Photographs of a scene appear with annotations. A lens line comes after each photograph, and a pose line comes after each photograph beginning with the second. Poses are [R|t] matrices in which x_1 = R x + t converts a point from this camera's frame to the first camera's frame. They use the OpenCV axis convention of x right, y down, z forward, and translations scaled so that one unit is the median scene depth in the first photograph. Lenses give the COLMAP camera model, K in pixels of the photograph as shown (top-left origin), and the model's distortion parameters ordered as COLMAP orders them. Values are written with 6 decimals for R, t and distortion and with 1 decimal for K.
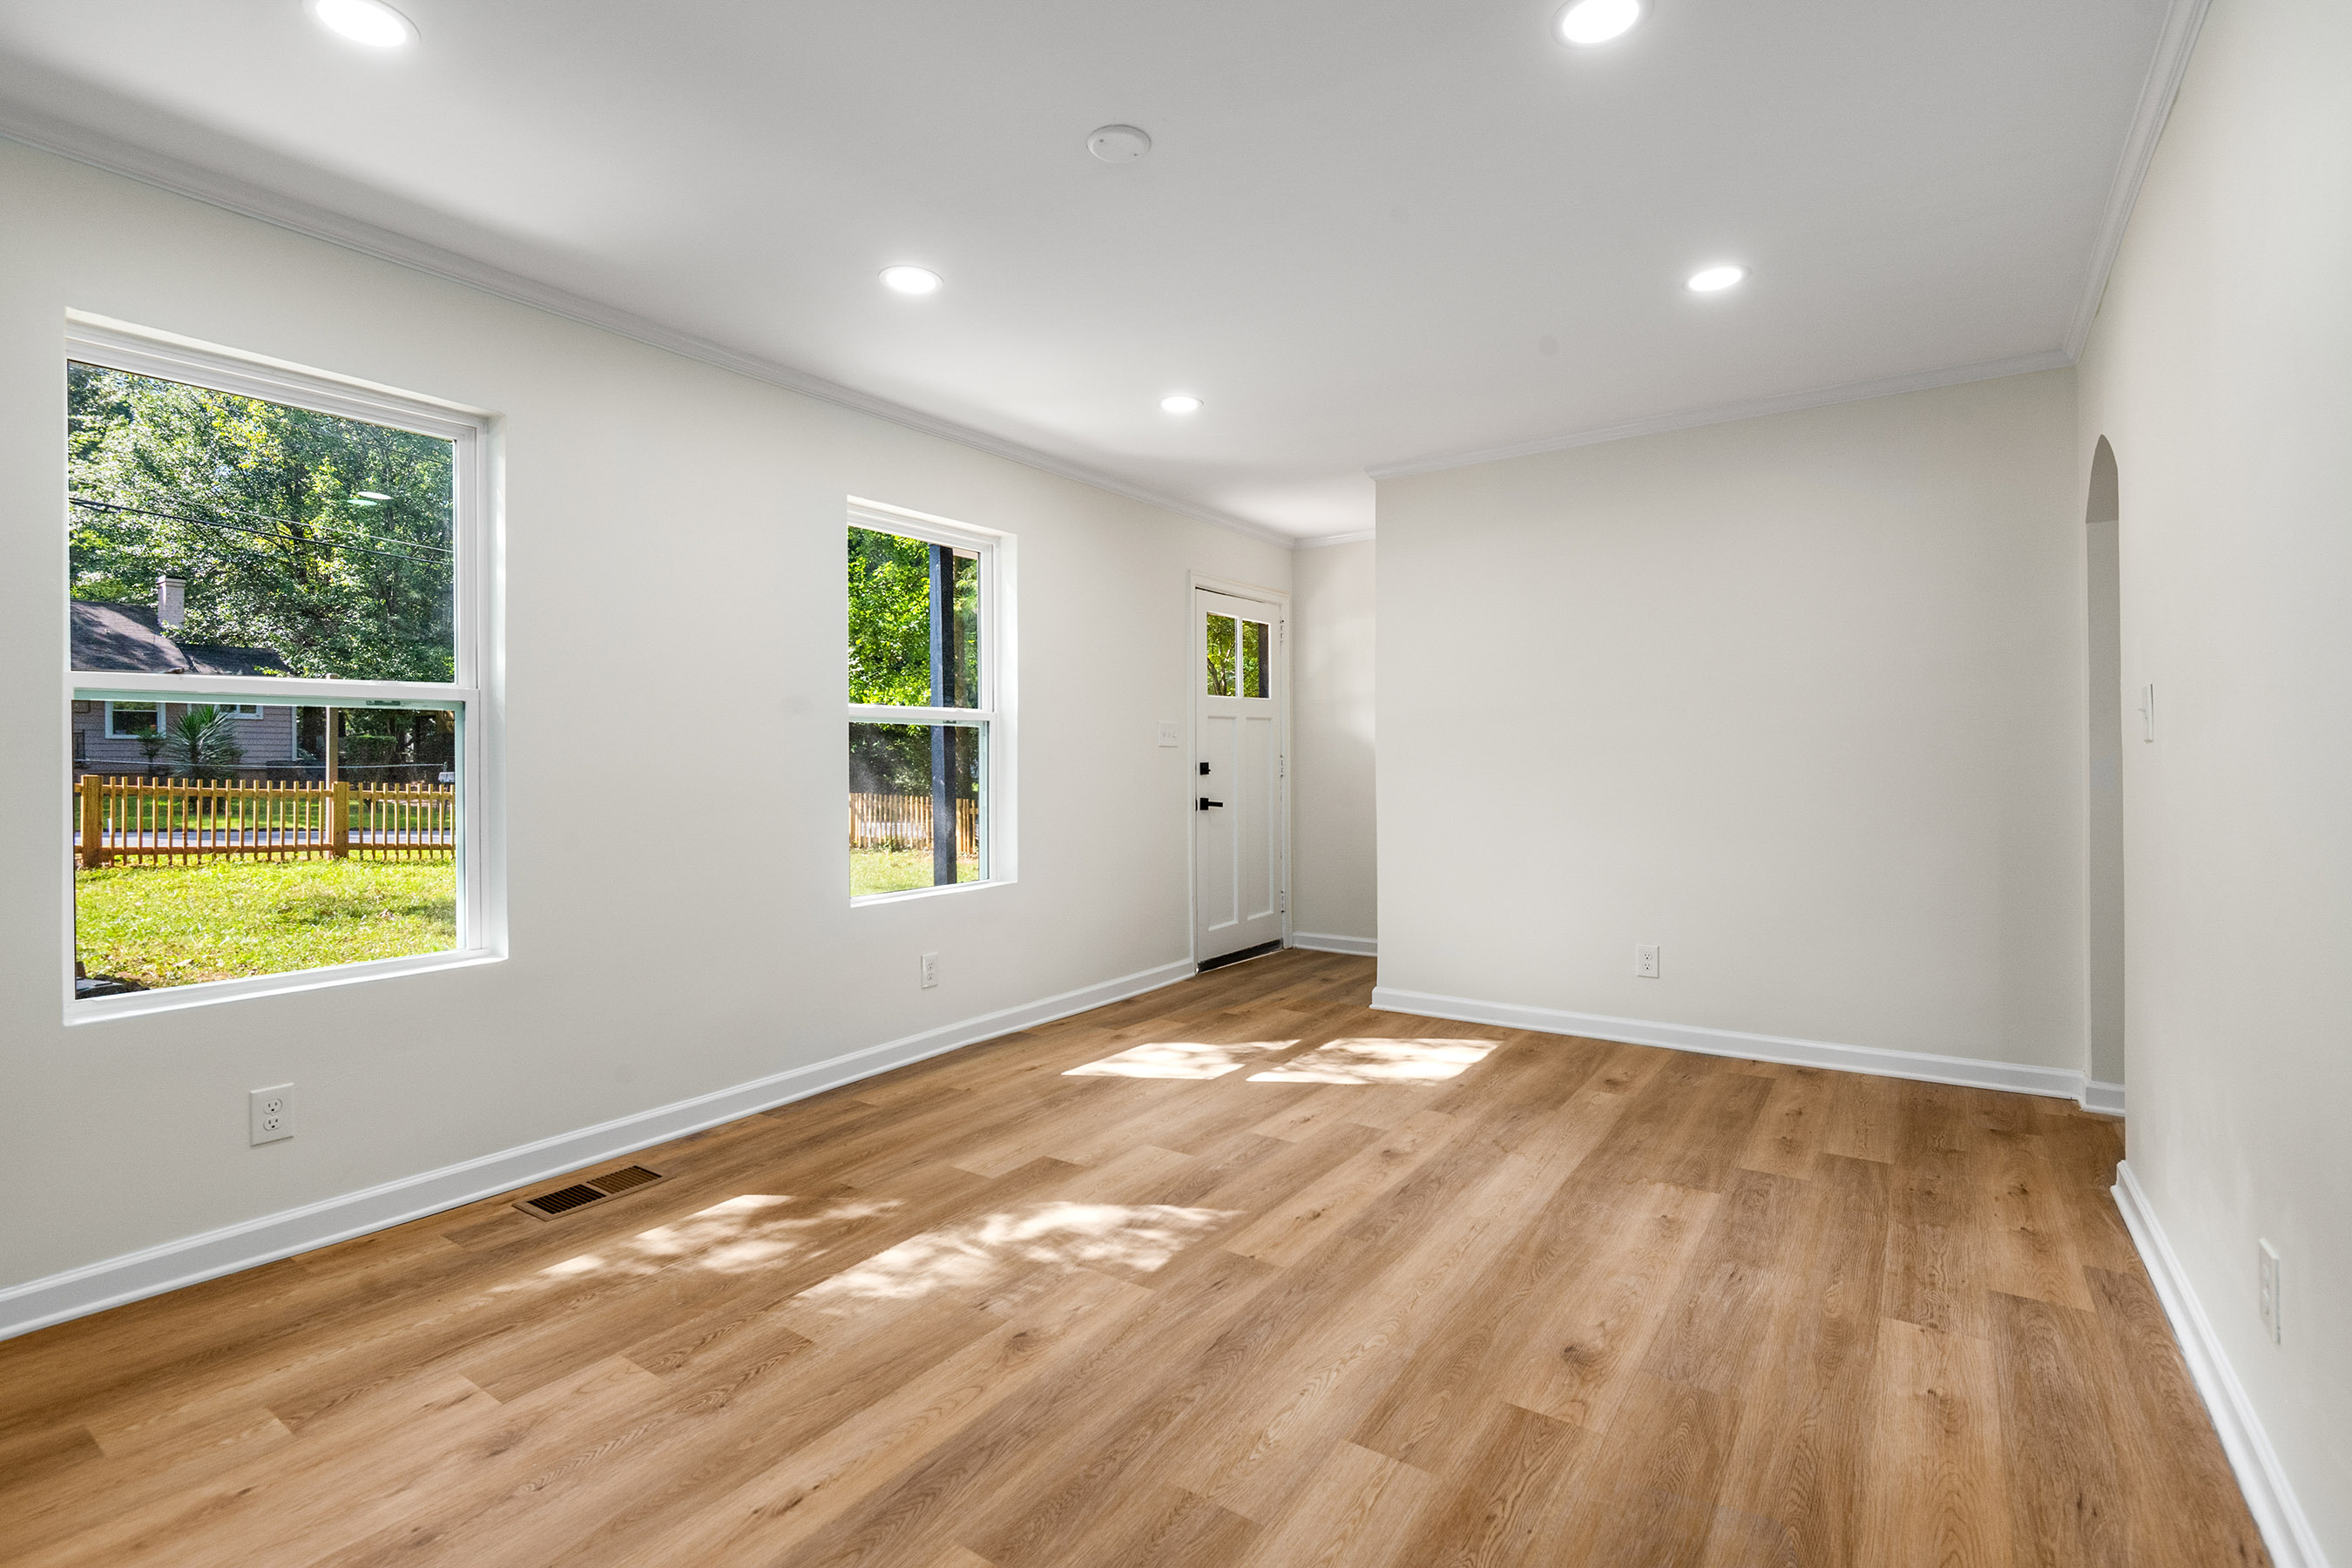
lens RADIAL K [[1089.6, 0, 1167.1], [0, 1089.6, 754.7], [0, 0, 1]] dist [-0.001854, -0.000655]
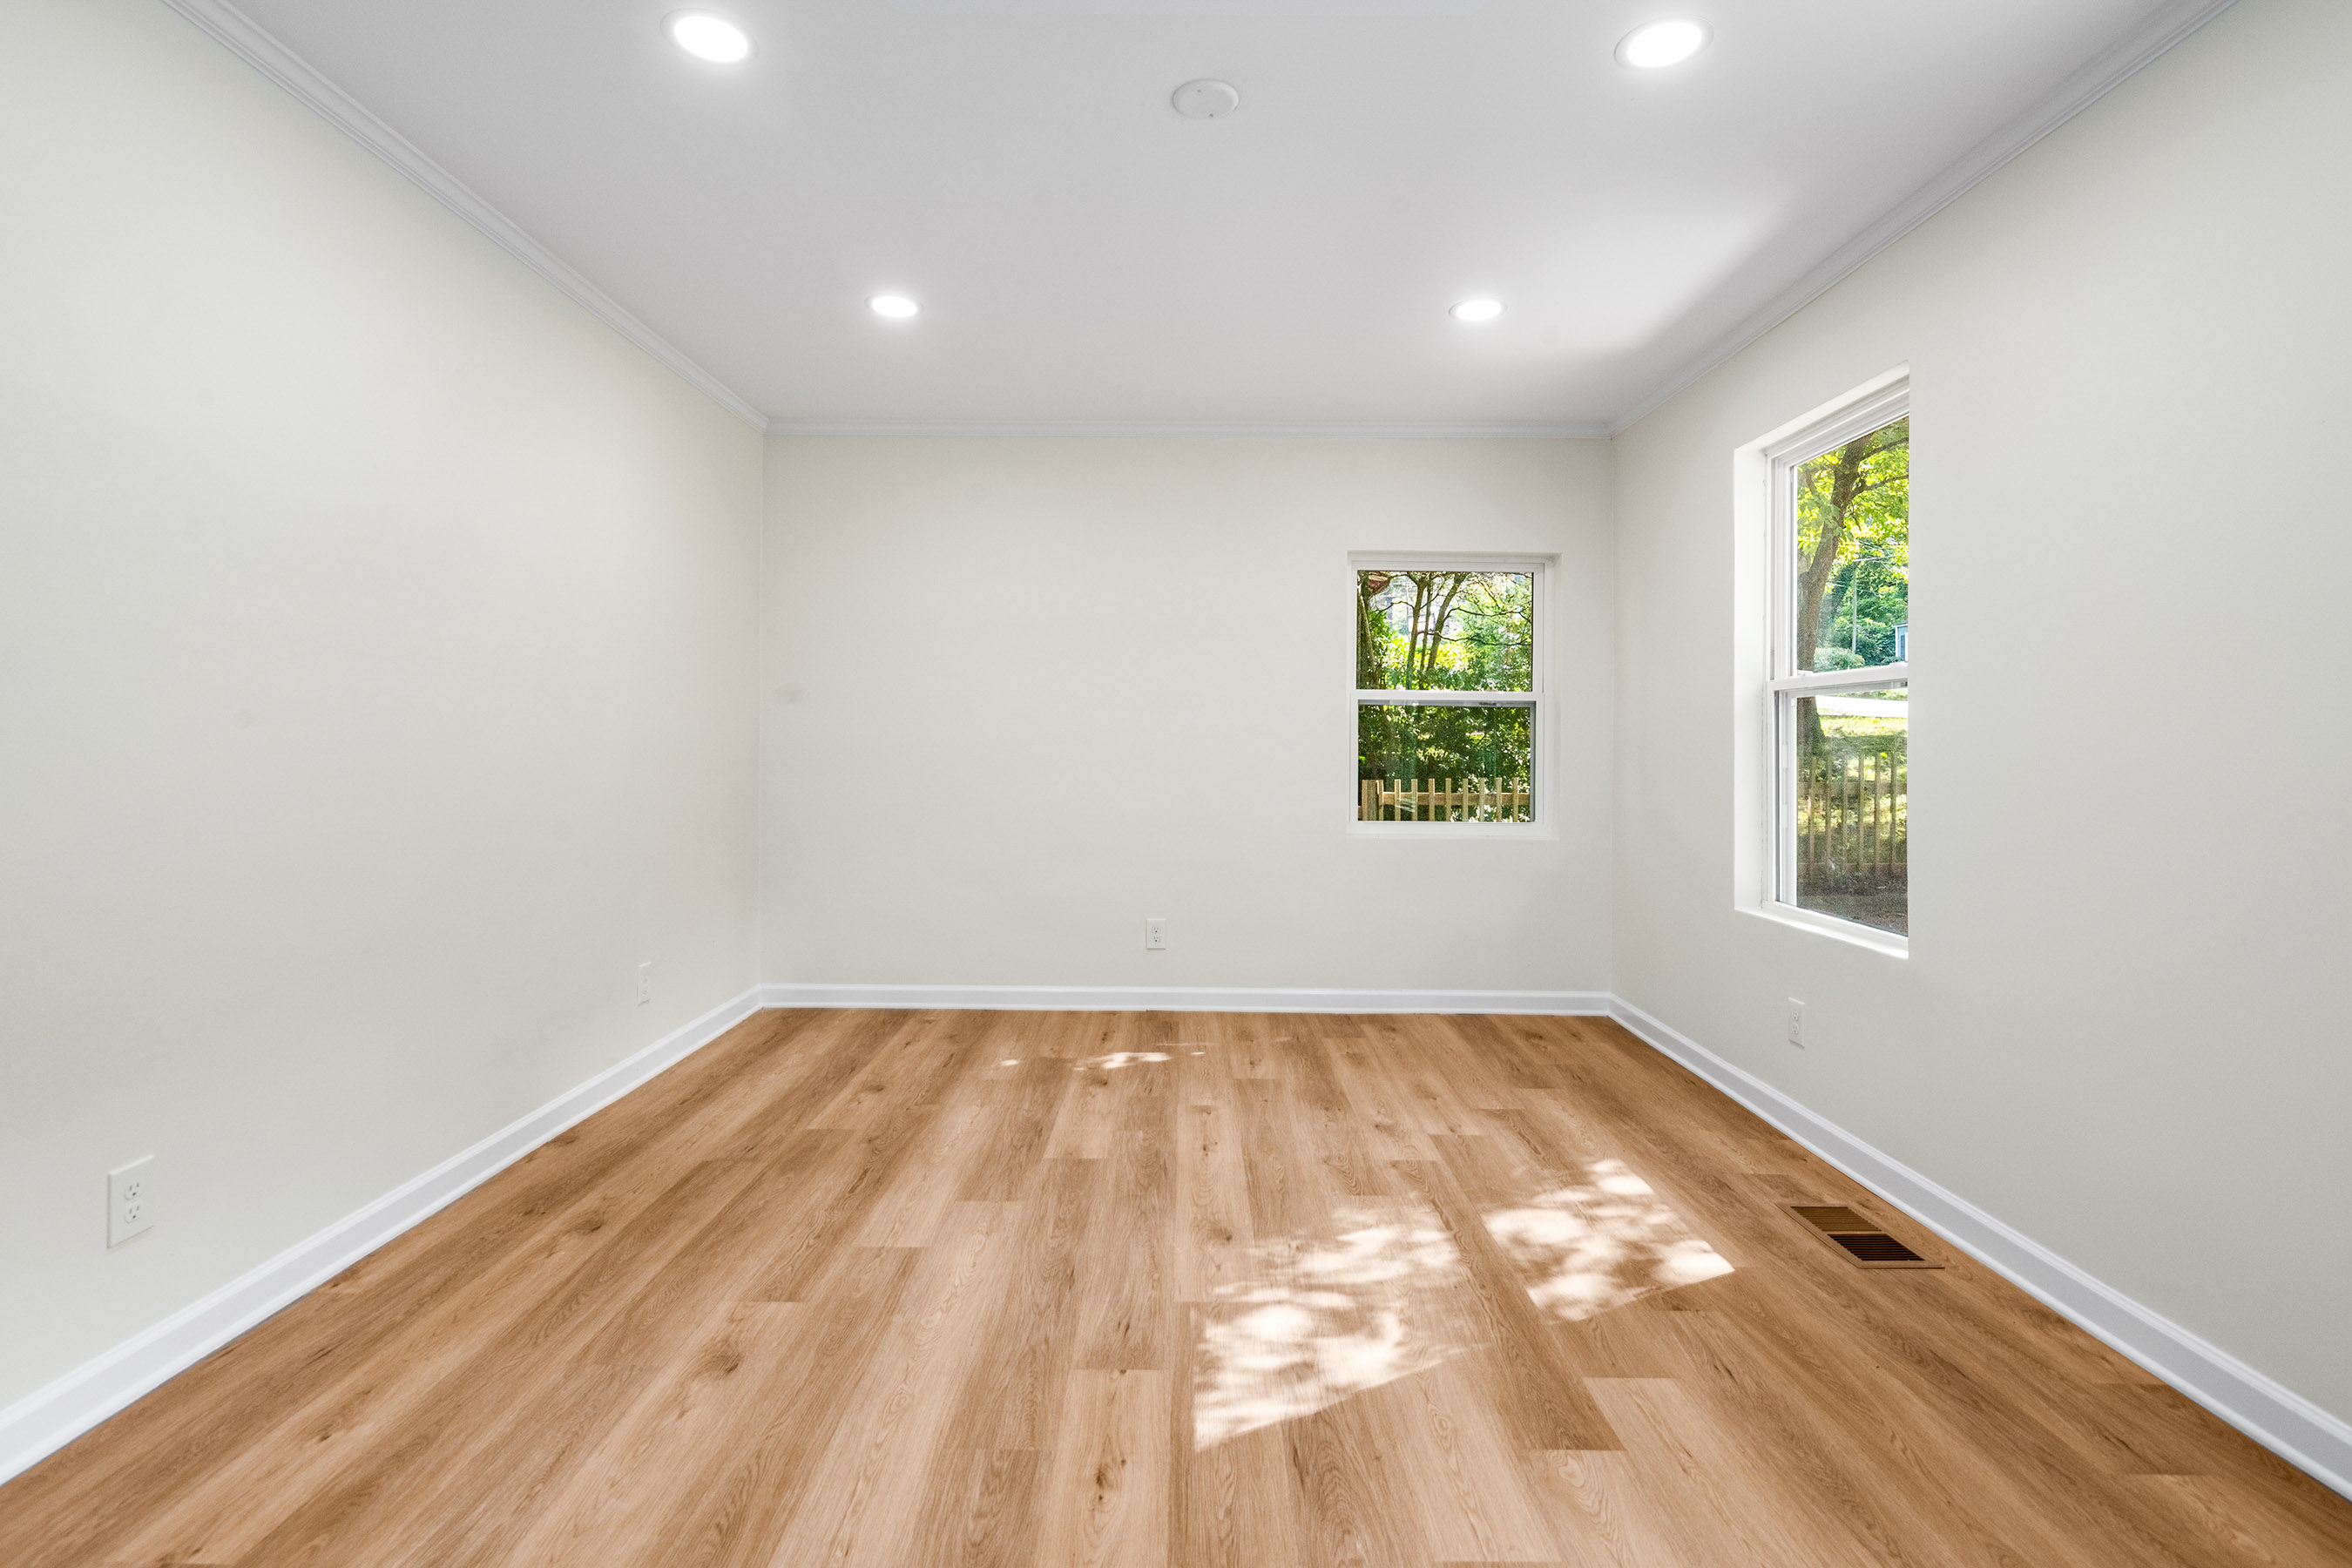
lens RADIAL K [[1089.6, 0, 1167.1], [0, 1089.6, 754.7], [0, 0, 1]] dist [-0.001854, -0.000655]
pose [[-0.827501, 0.007416, -0.561416, 0.543143], [0.002459, 0.999951, 0.009584, 0.010802], [0.561459, 0.006551, -0.827478, 1.850237]]
